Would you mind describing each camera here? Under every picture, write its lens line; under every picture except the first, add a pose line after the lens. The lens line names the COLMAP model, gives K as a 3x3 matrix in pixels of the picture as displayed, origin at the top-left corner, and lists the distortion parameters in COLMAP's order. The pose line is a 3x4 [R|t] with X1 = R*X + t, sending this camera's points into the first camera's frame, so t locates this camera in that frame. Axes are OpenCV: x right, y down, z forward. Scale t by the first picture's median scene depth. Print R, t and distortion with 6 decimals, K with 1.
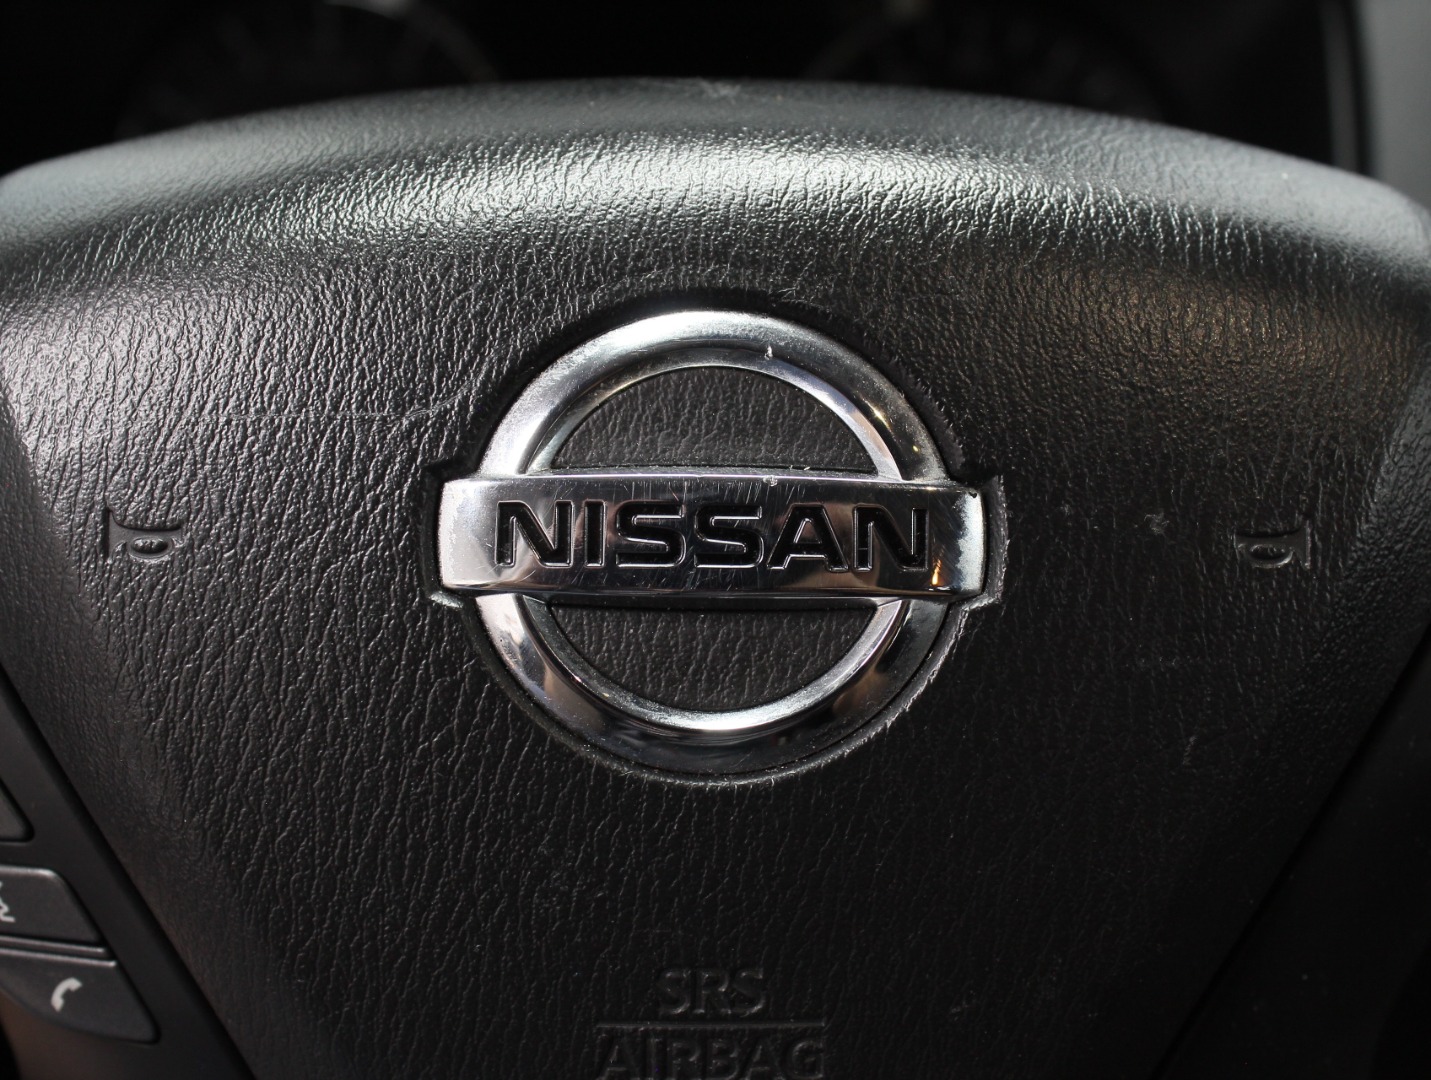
lens RADIAL K [[1727.9, 0, 715.5], [0, 1727.9, 540.0], [0, 0, 1]] dist [-0.067205, 0.007169]
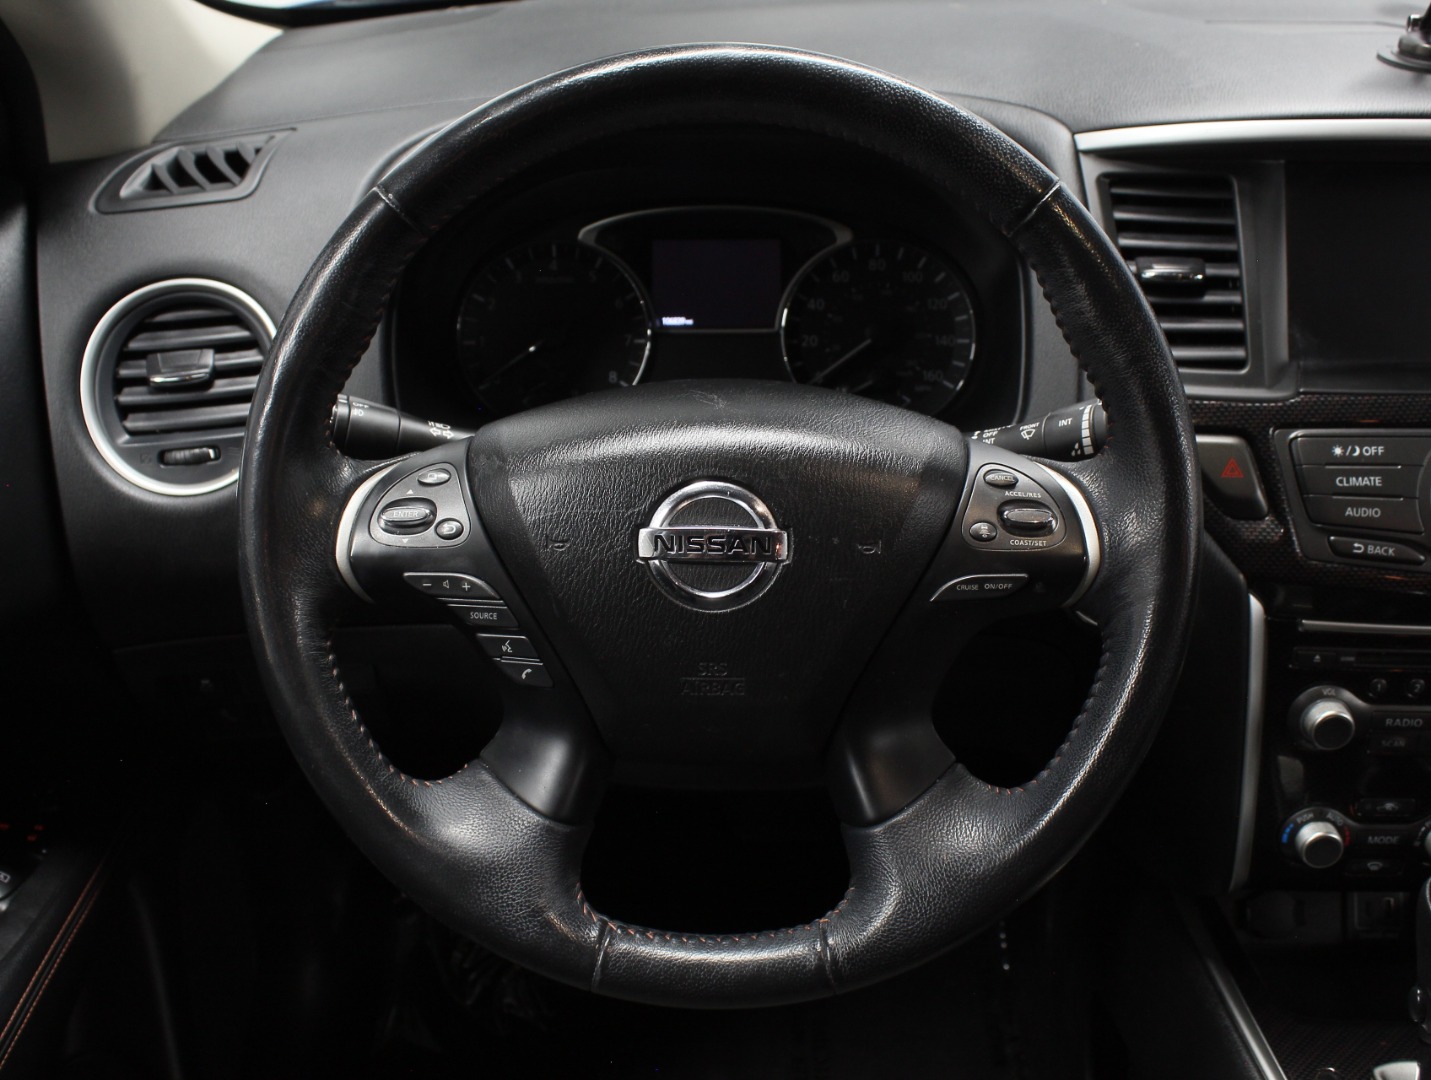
lens RADIAL K [[1480.3, 0, 715.5], [0, 1480.3, 540.0], [0, 0, 1]] dist [0.009775, -0.002702]
pose [[0.998243, 0.004315, -0.059088, 0.188940], [-0.000642, 0.998073, 0.062045, -0.205006], [0.059242, -0.061898, 0.996323, -2.119048]]
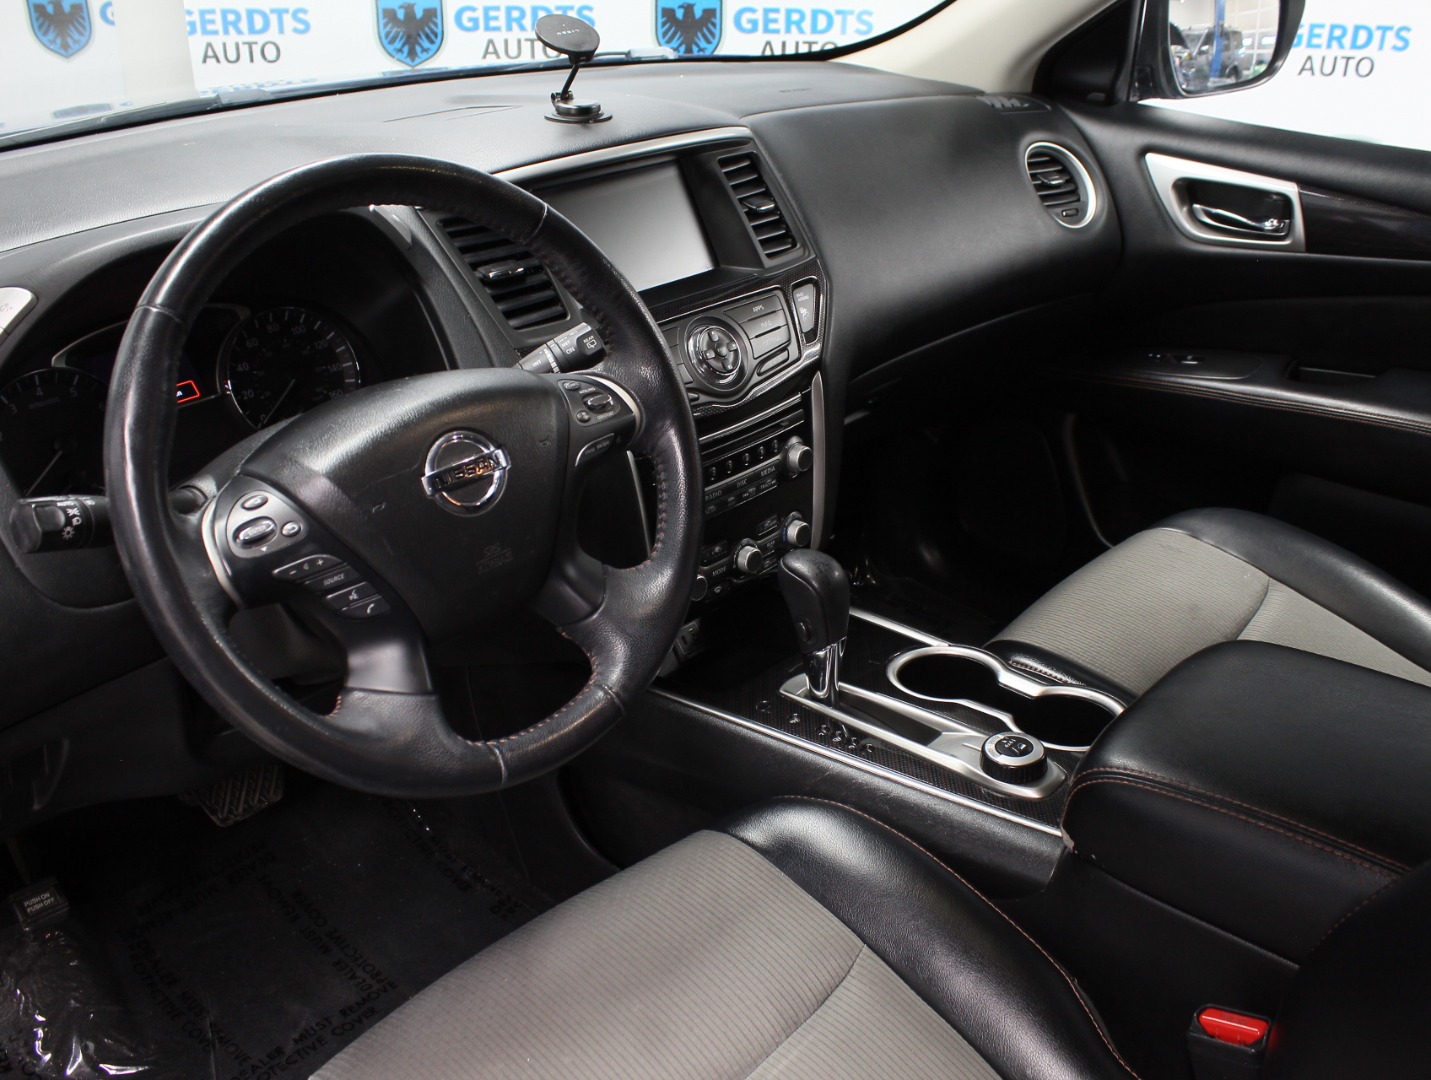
lens RADIAL K [[1369.2, 0, 715.5], [0, 1369.2, 540.0], [0, 0, 1]] dist [-0.003498, 0.001713]
pose [[0.718019, -0.353937, 0.599314, -2.160444], [0.335876, 0.930358, 0.147040, -0.175601], [-0.609620, 0.095718, 0.786894, -2.971110]]
